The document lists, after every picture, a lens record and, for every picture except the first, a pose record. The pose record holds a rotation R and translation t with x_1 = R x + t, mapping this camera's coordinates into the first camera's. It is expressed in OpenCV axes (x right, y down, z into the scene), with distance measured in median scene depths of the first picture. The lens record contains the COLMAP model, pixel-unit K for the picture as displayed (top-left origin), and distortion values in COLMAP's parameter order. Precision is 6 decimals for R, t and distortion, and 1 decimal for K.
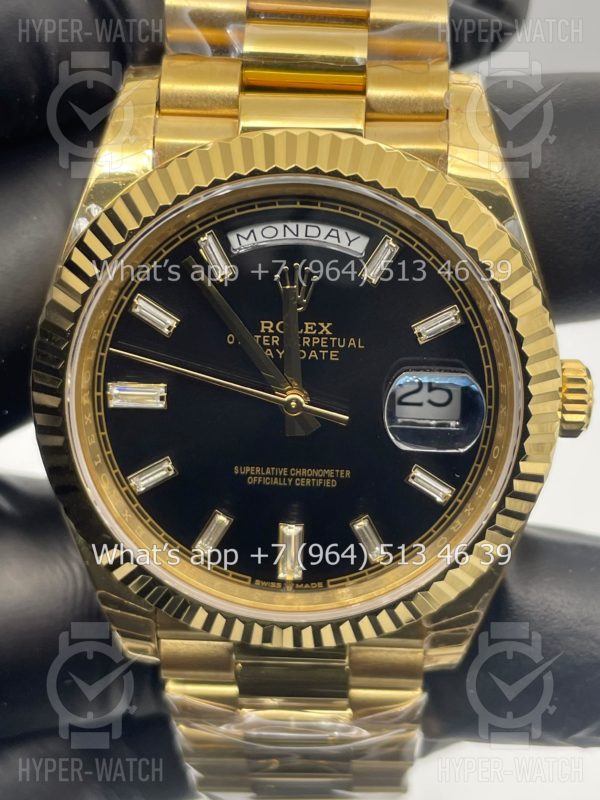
lens RADIAL K [[1202.6, 0, 300.0], [0, 1202.6, 400.0], [0, 0, 1]] dist [0.258494, -1.973892]
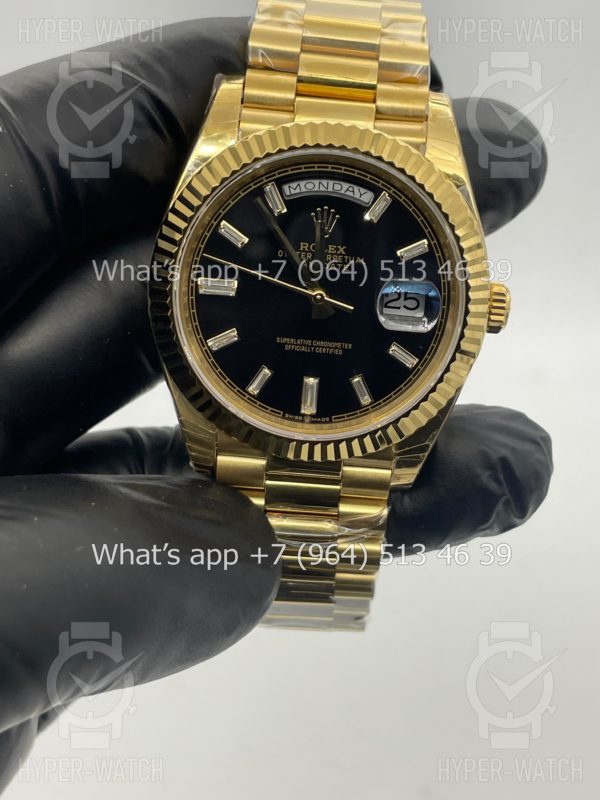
lens RADIAL K [[1202.6, 0, 300.0], [0, 1202.6, 400.0], [0, 0, 1]] dist [0.258494, -1.973892]
pose [[0.997623, 0.057092, 0.038598, -0.080679], [-0.055897, 0.997944, -0.031370, 0.183391], [-0.040310, 0.029138, 0.998762, -0.542001]]
